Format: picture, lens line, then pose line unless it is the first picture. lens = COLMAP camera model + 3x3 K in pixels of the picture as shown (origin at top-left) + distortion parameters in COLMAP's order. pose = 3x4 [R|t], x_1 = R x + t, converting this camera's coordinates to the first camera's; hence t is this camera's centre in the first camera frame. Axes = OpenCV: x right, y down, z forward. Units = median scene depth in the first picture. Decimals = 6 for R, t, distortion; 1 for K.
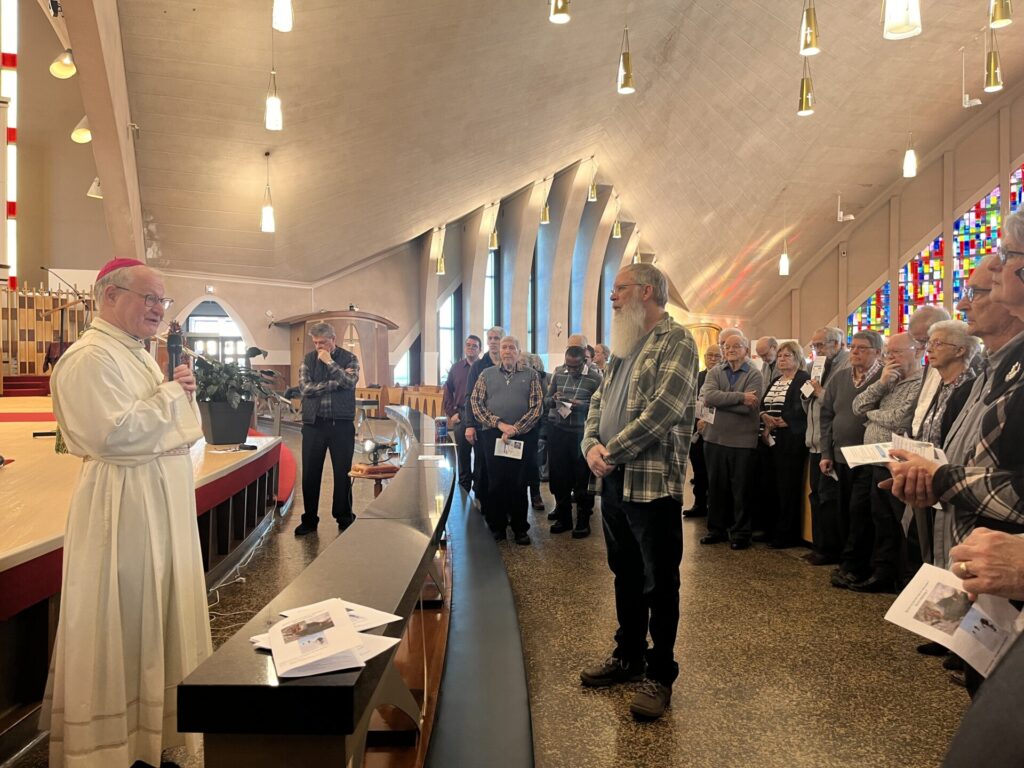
lens RADIAL K [[774.6, 0, 514.9], [0, 774.6, 377.1], [0, 0, 1]] dist [0.080934, -0.100263]
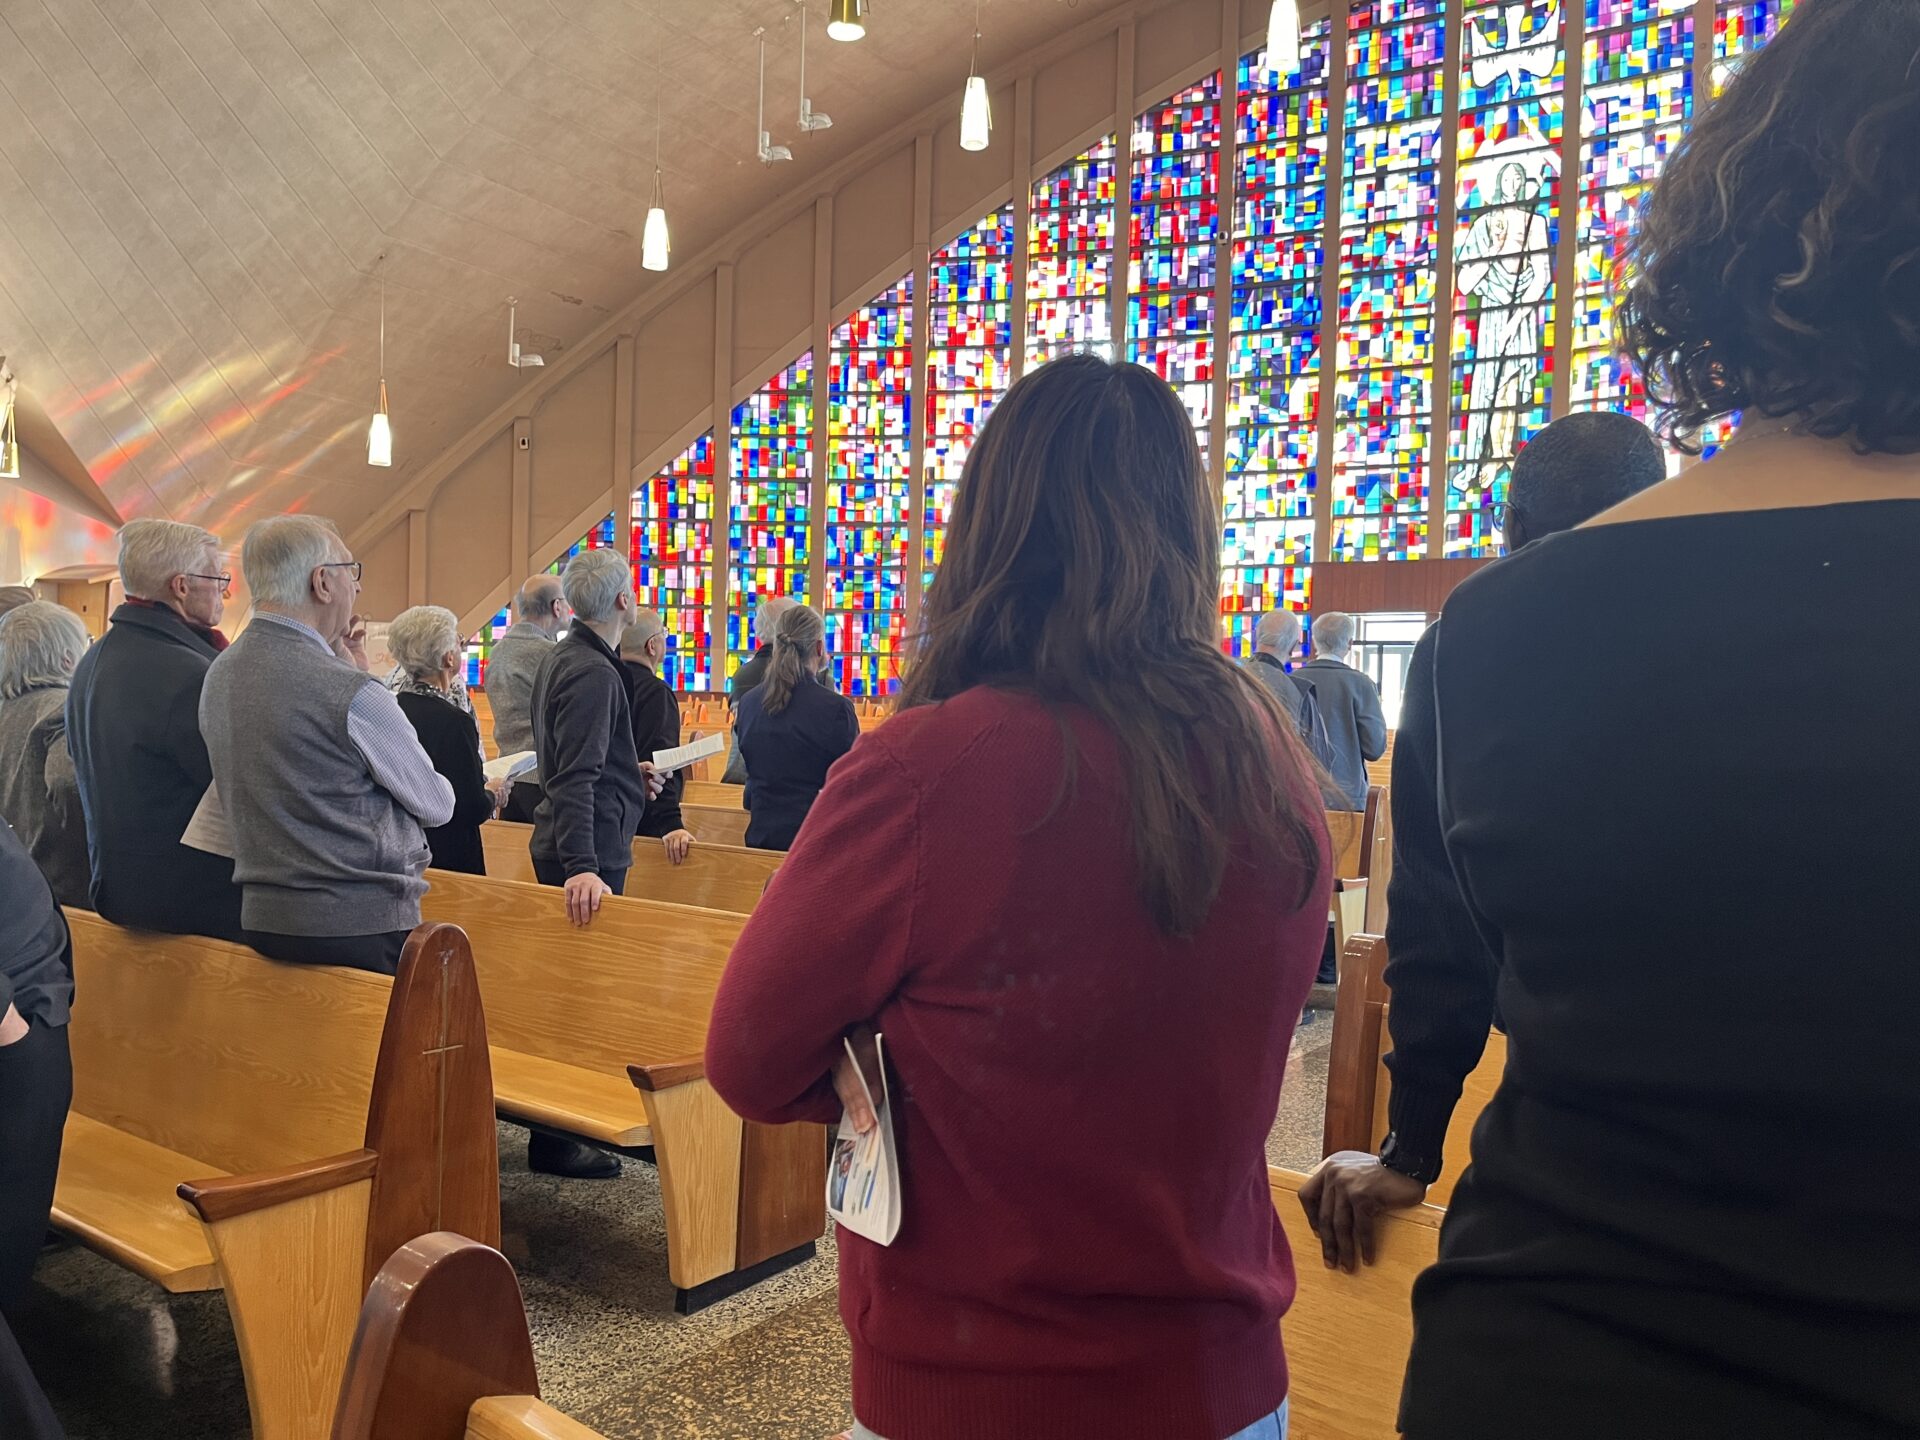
lens RADIAL K [[1452.4, 0, 965.8], [0, 1452.4, 713.8], [0, 0, 1]] dist [0.080934, -0.100263]
pose [[0.776308, 0.016580, 0.630136, 0.088148], [-0.020022, 0.999798, -0.001640, -0.002885], [-0.630036, -0.011344, 0.776483, 0.179240]]
